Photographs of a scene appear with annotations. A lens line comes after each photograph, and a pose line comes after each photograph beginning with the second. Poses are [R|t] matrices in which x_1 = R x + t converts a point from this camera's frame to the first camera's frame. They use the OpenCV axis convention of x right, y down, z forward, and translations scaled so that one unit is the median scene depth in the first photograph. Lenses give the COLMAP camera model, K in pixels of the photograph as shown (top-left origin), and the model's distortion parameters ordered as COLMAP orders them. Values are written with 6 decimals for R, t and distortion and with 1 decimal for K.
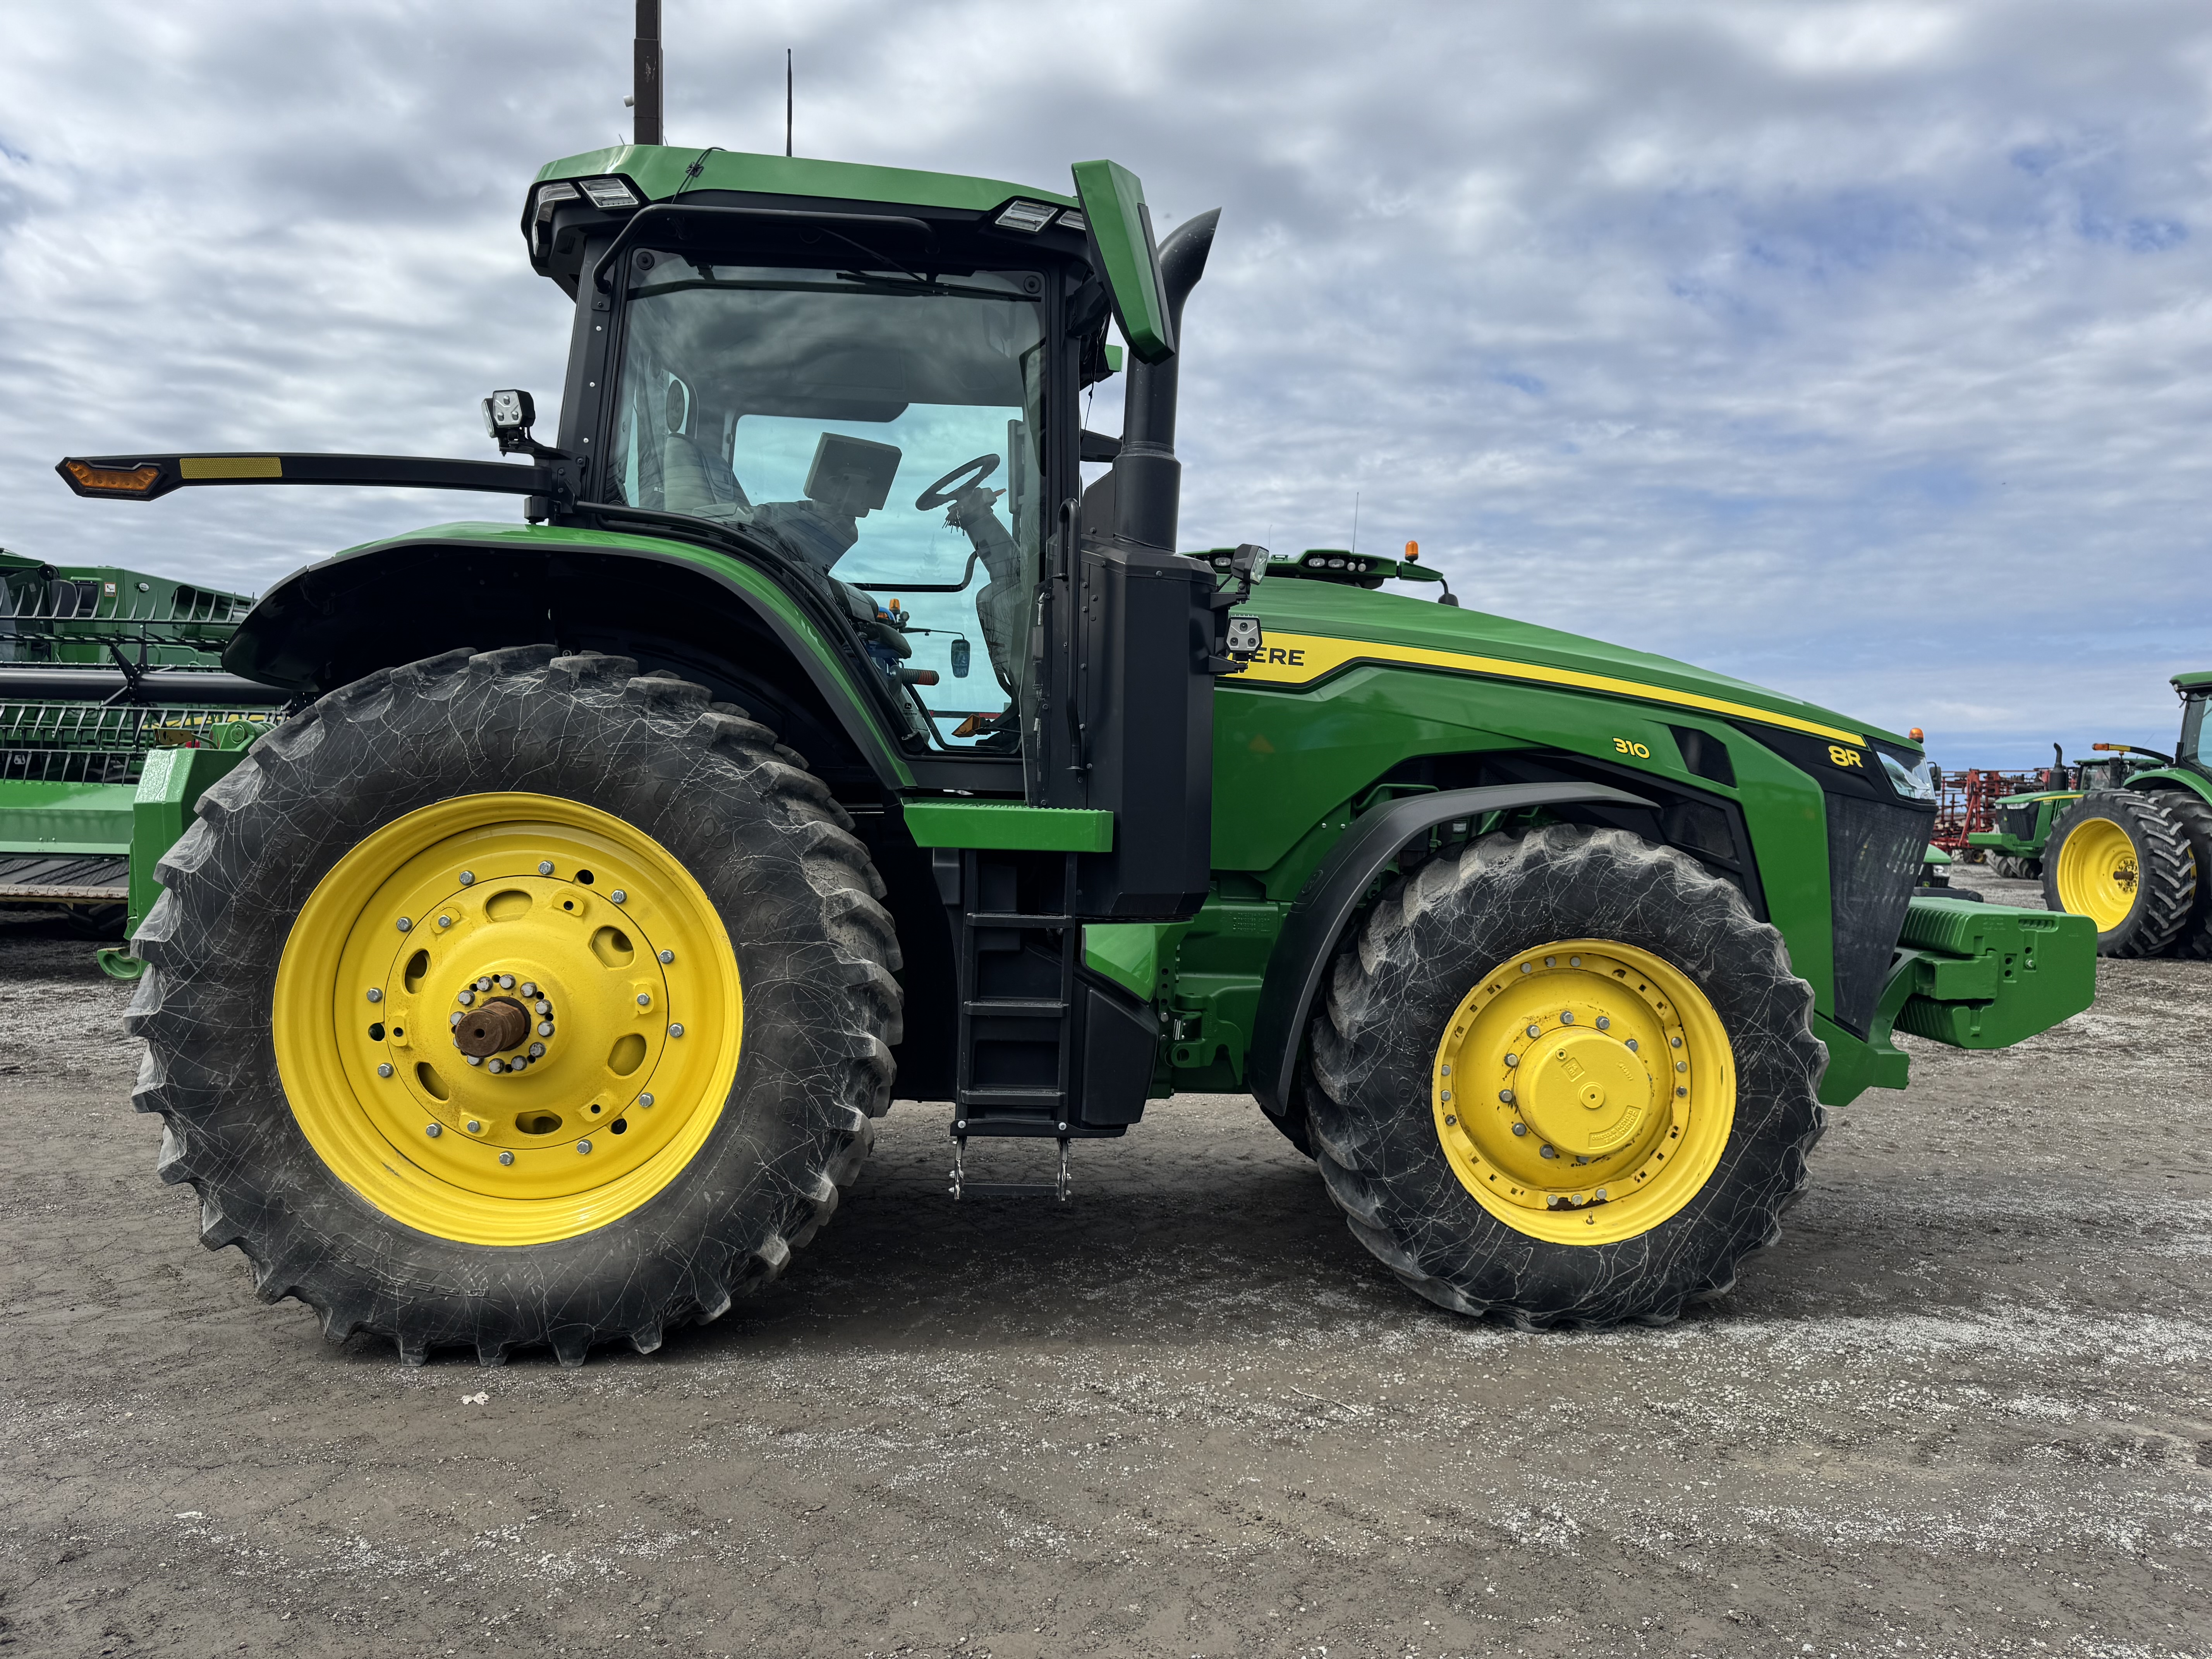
lens RADIAL K [[1570.4, 0, 1009.8], [0, 1570.4, 832.8], [0, 0, 1]] dist [0.114962, -0.160265]
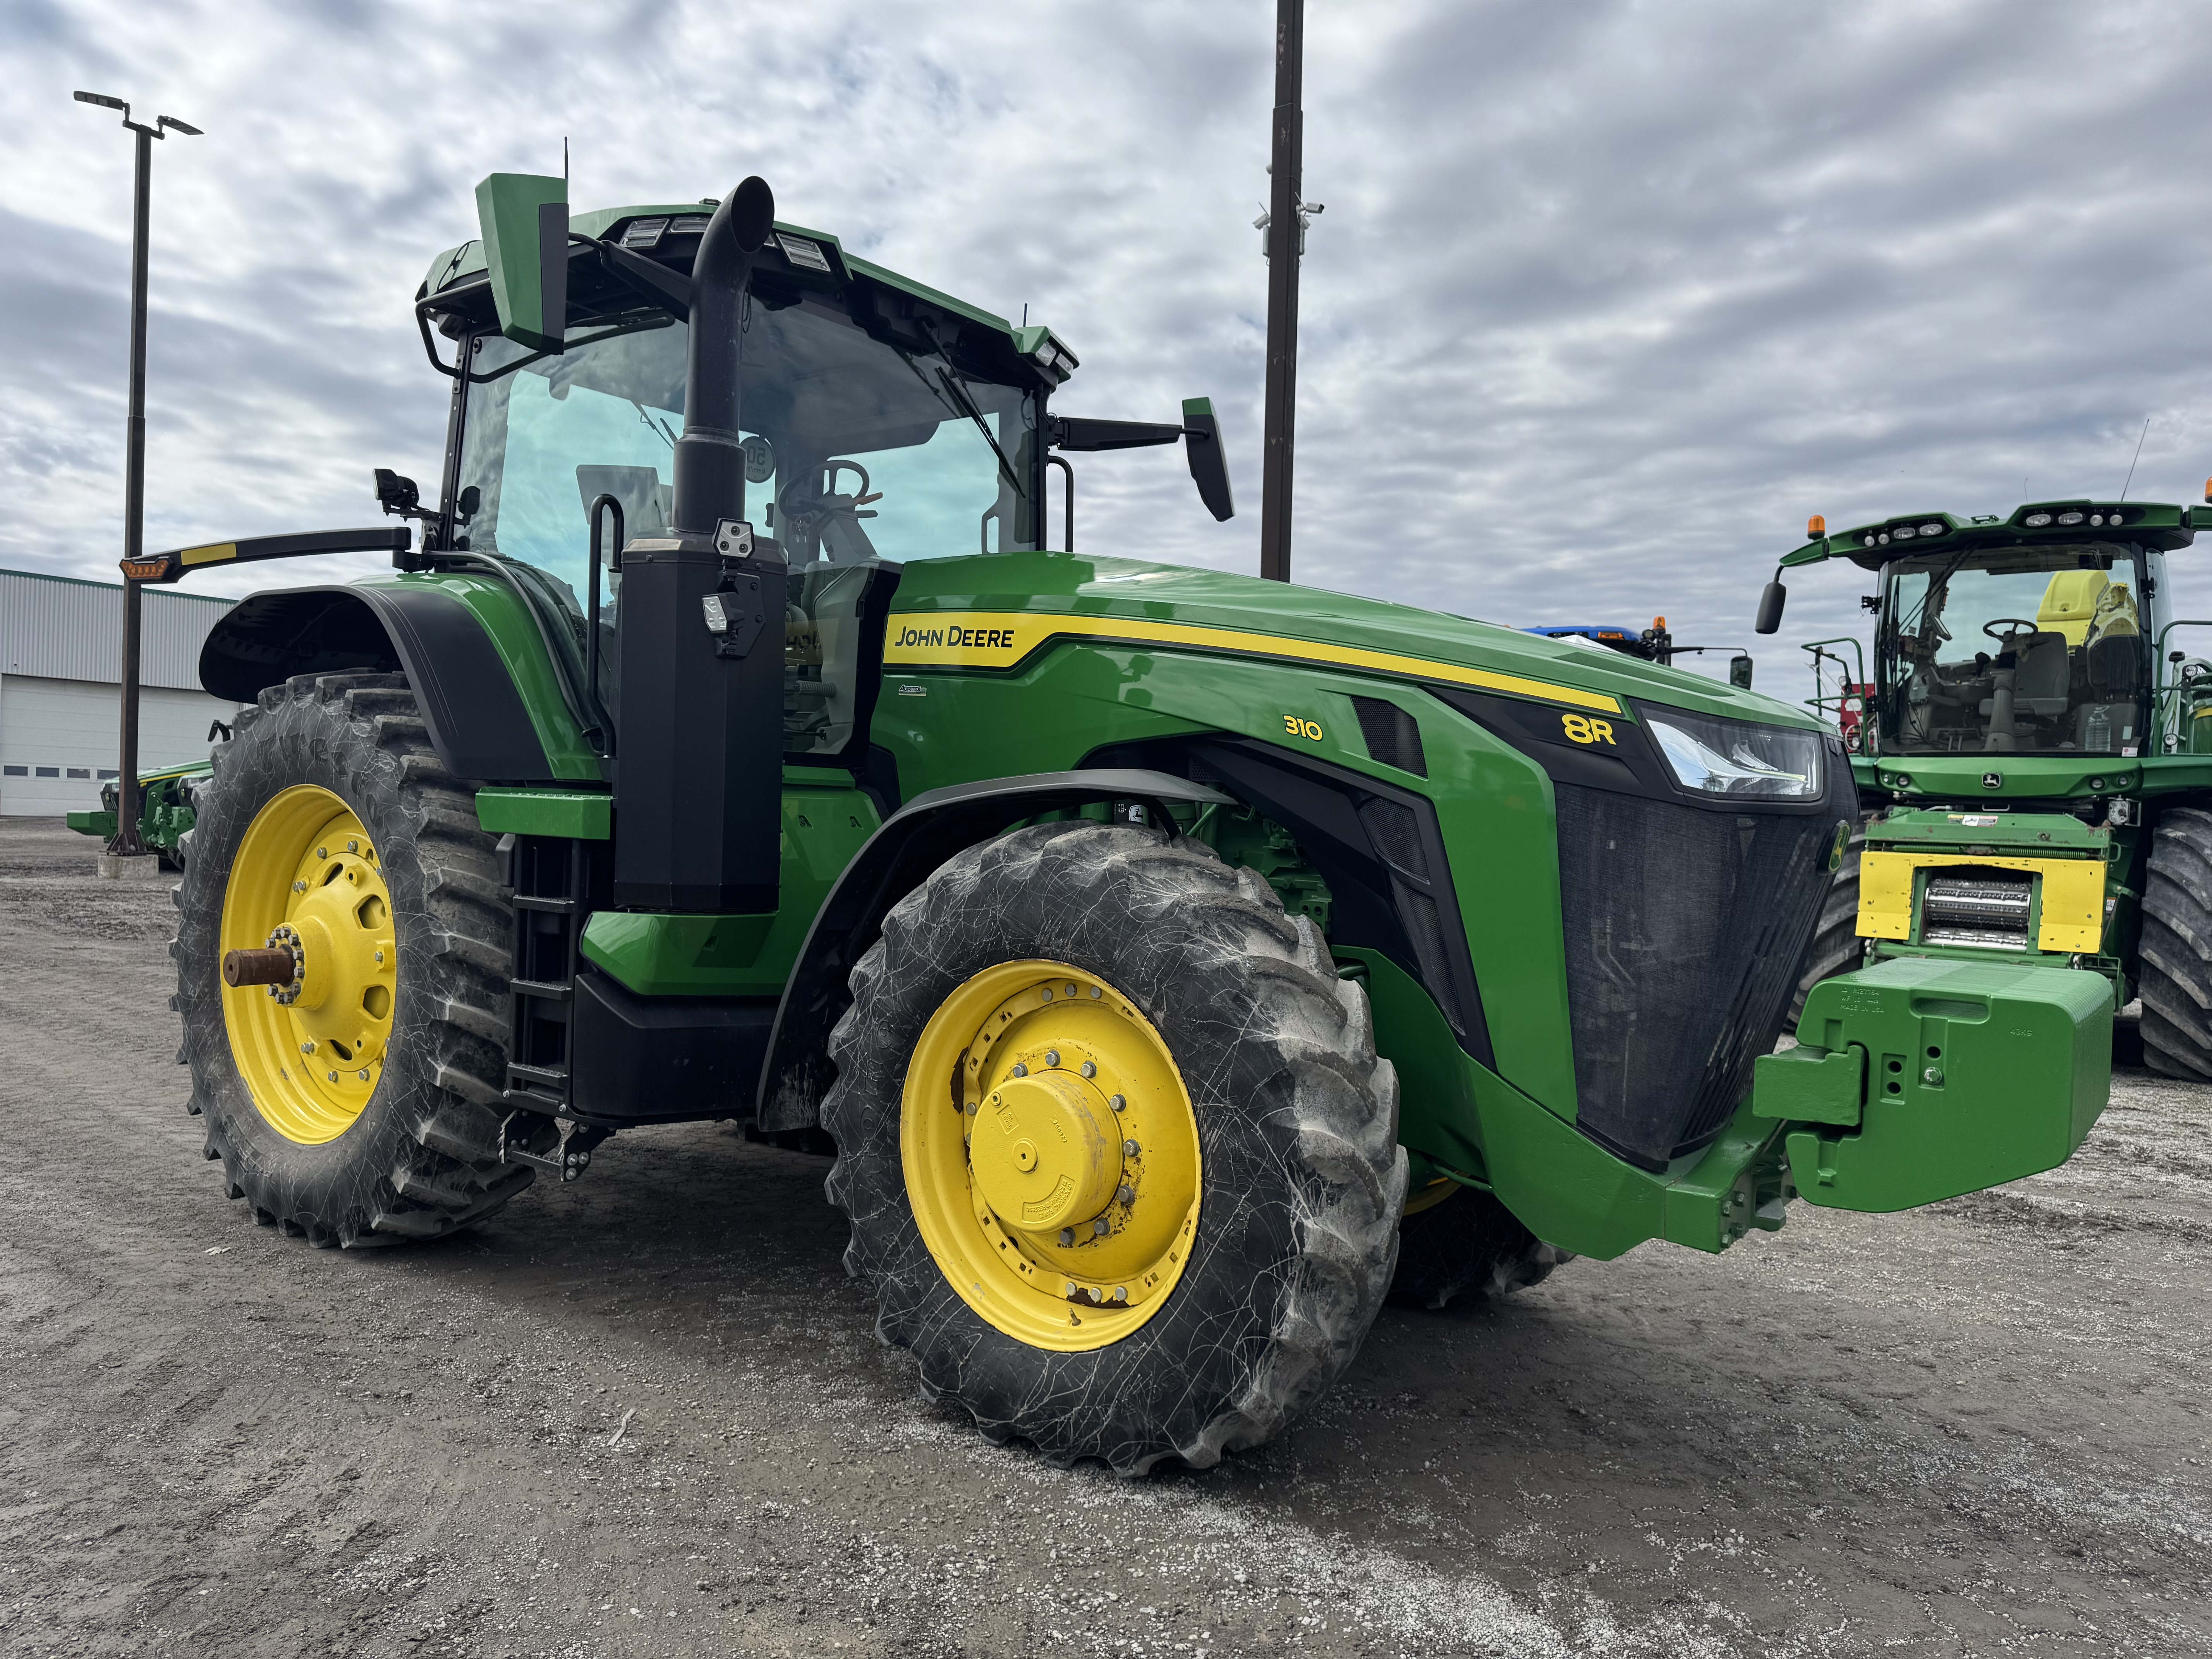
lens RADIAL K [[1516.3, 0, 1106.0], [0, 1516.3, 829.5], [0, 0, 1]] dist [0.104643, -0.150824]
pose [[0.762142, 0.008321, -0.647356, 0.877864], [-0.032236, 0.999165, -0.025109, 0.018798], [0.646607, 0.040005, 0.761774, 0.430624]]
